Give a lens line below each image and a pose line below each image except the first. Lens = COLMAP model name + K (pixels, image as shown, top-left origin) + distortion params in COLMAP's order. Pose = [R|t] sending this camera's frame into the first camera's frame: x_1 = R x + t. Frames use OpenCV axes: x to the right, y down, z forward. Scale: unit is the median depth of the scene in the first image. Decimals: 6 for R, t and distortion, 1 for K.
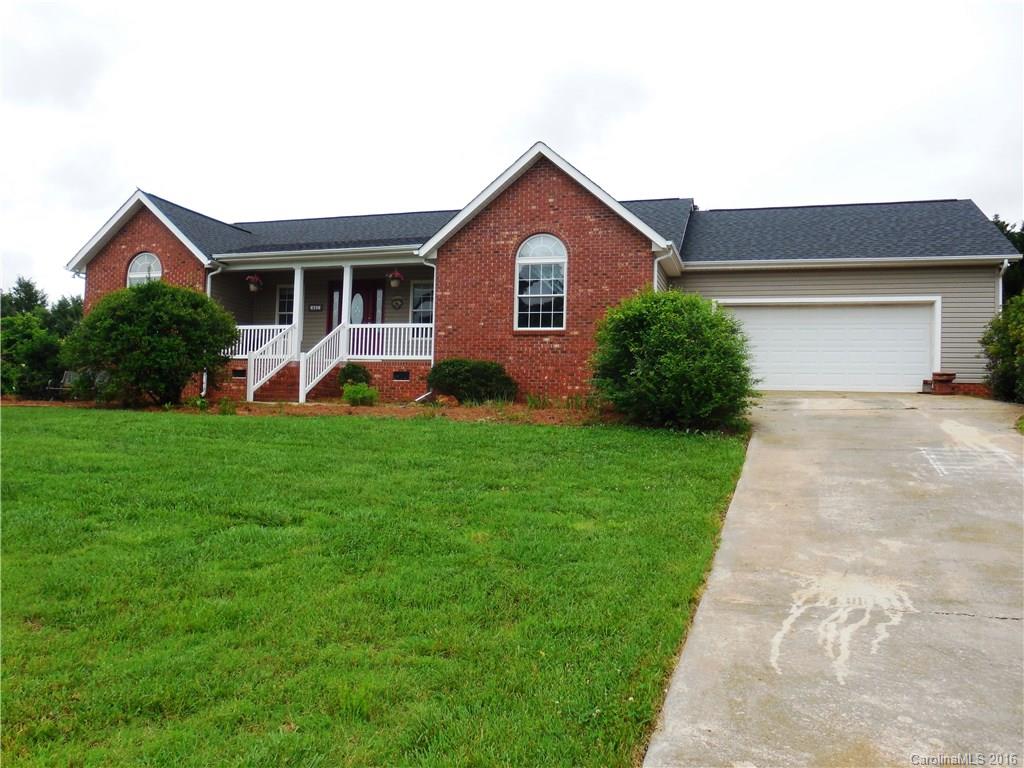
lens RADIAL K [[780.9, 0, 512.0], [0, 780.9, 384.0], [0, 0, 1]] dist [-0.146274, 0.208047]
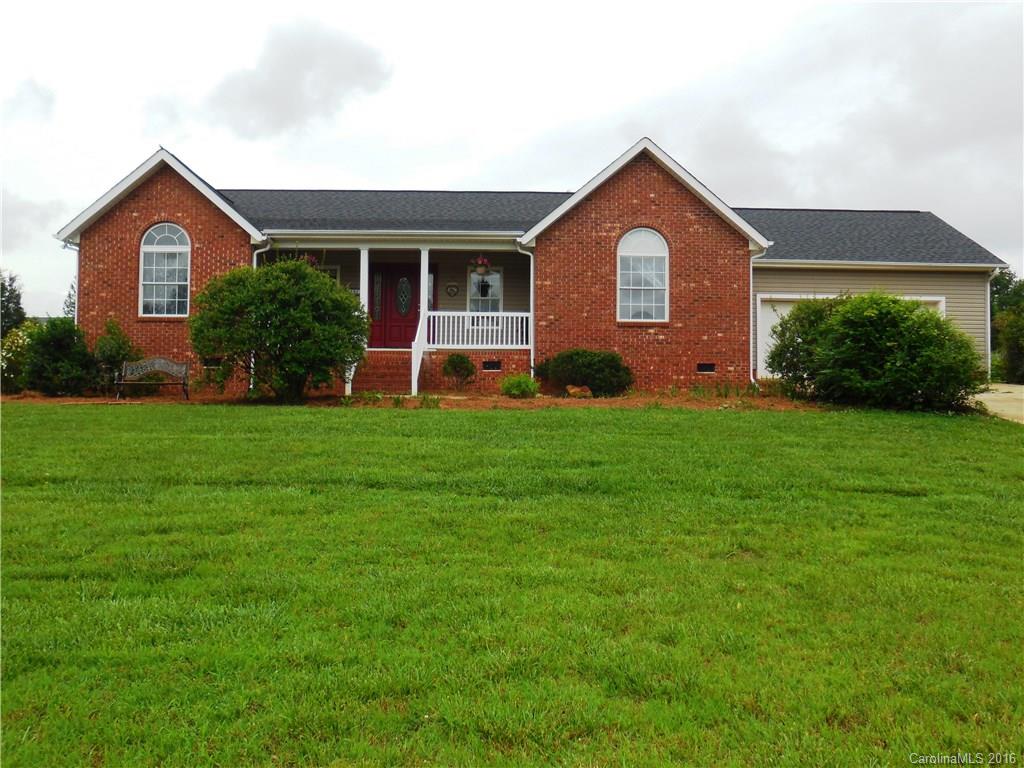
lens RADIAL K [[835.4, 0, 512.0], [0, 835.4, 384.0], [0, 0, 1]] dist [-0.069505, 0.010439]
pose [[0.949130, -0.011214, 0.314686, -0.472947], [0.006469, 0.999849, 0.016121, -0.005341], [-0.314819, -0.013266, 0.949059, 0.006081]]
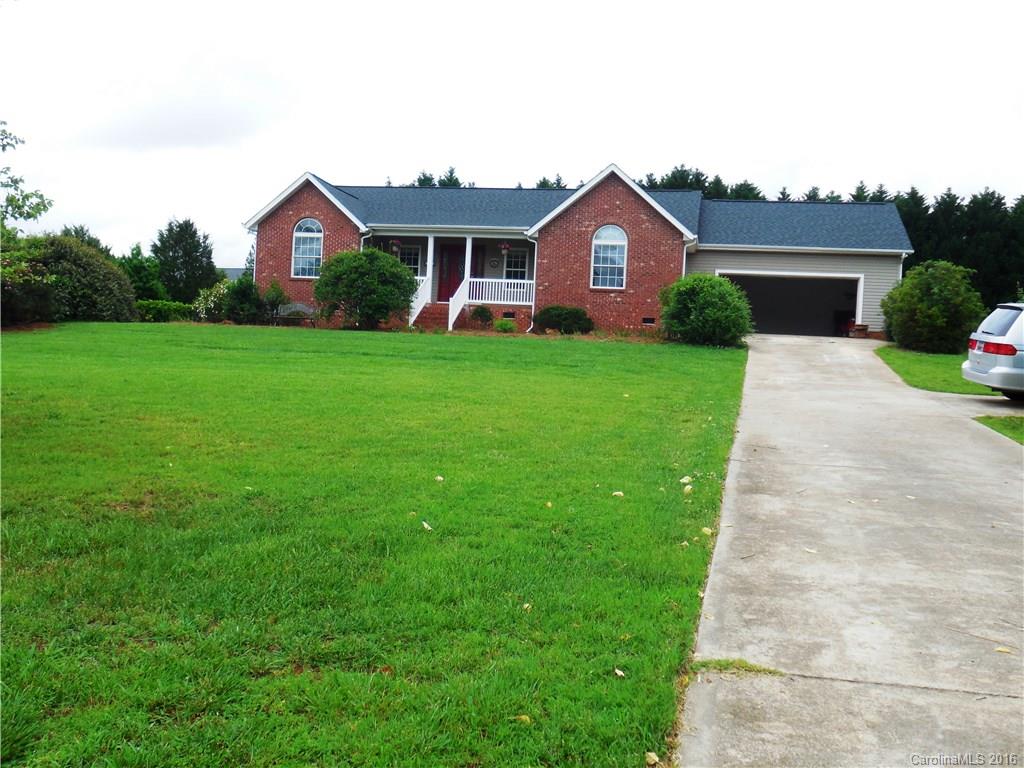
lens RADIAL K [[952.2, 0, 525.1], [0, 952.2, 385.5], [0, 0, 1]] dist [-0.041089, -0.013394]
pose [[0.993912, 0.022131, 0.107930, -0.320887], [-0.028189, 0.998092, 0.054928, 0.023167], [-0.106509, -0.057636, 0.992640, -0.844463]]
